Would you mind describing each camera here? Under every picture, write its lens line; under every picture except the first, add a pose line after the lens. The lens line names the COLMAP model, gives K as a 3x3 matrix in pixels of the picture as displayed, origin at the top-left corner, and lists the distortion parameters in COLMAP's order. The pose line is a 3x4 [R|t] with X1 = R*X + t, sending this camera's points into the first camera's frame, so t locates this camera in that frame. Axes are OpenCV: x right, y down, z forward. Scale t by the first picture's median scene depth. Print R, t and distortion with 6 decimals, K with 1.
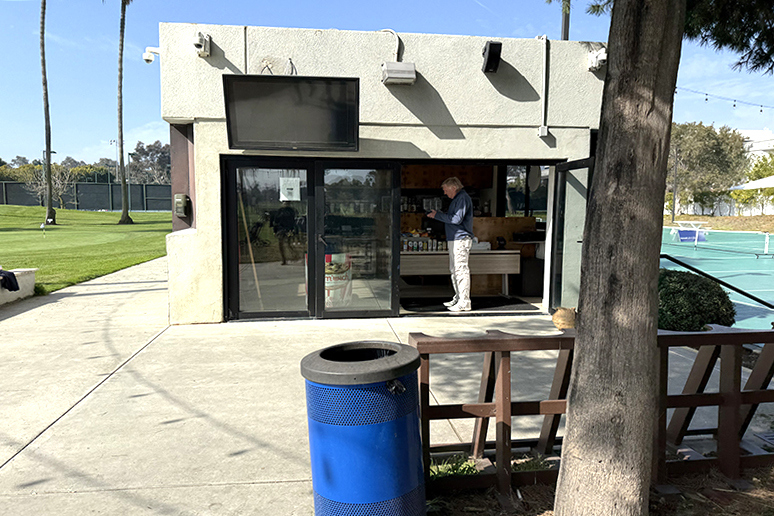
lens RADIAL K [[554.2, 0, 383.7], [0, 554.2, 279.4], [0, 0, 1]] dist [-0.002249, -0.003073]
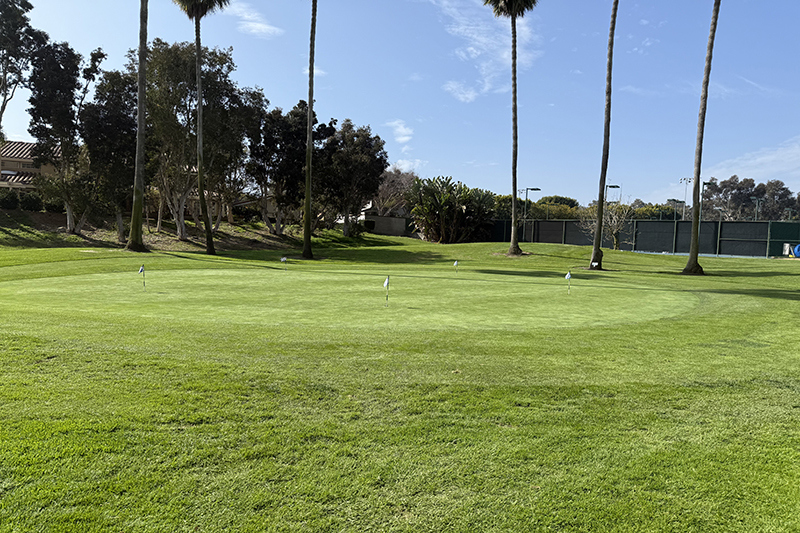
lens RADIAL K [[564.2, 0, 401.7], [0, 564.2, 276.2], [0, 0, 1]] dist [-0.006304, -0.004693]
pose [[0.619152, 0.061989, -0.782821, -0.135978], [-0.125346, 0.991899, -0.020593, -0.036359], [0.775203, 0.110873, 0.621906, 0.272760]]
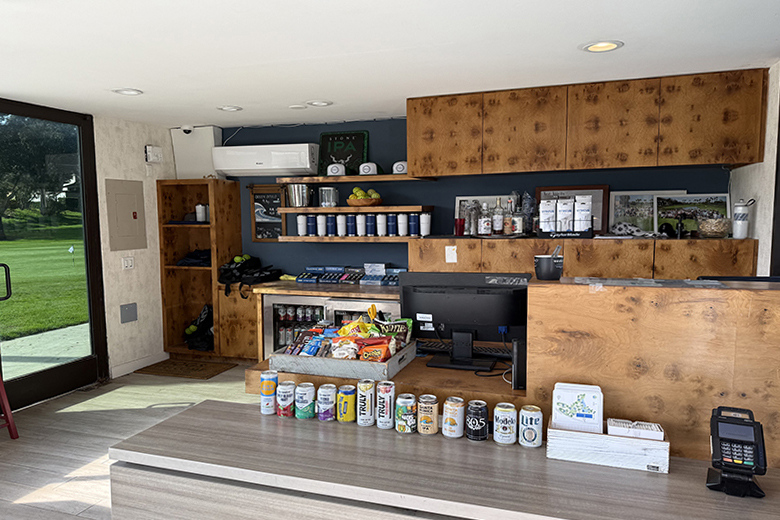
lens RADIAL K [[558.5, 0, 386.6], [0, 558.5, 281.6], [0, 0, 1]] dist [-0.002249, -0.003073]
pose [[0.896413, 0.040246, -0.441388, 0.040482], [-0.044058, 0.999028, 0.001614, -0.024207], [0.441024, 0.018000, 0.897315, 0.172304]]
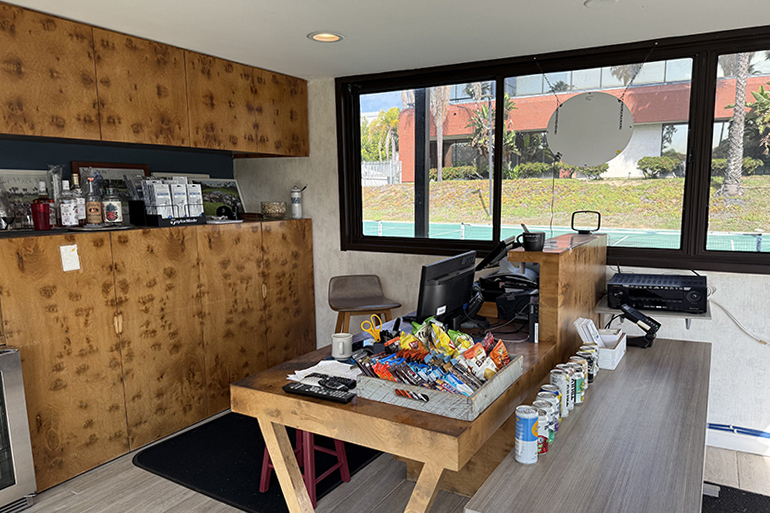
lens RADIAL K [[558.5, 0, 385.0], [0, 558.5, 256.5], [0, 0, 1]] dist [0.003740, -0.004958]
pose [[0.624169, -0.090738, 0.776002, -0.024009], [0.101231, 0.994253, 0.034833, -0.028216], [-0.774703, 0.056814, 0.629768, 0.197266]]
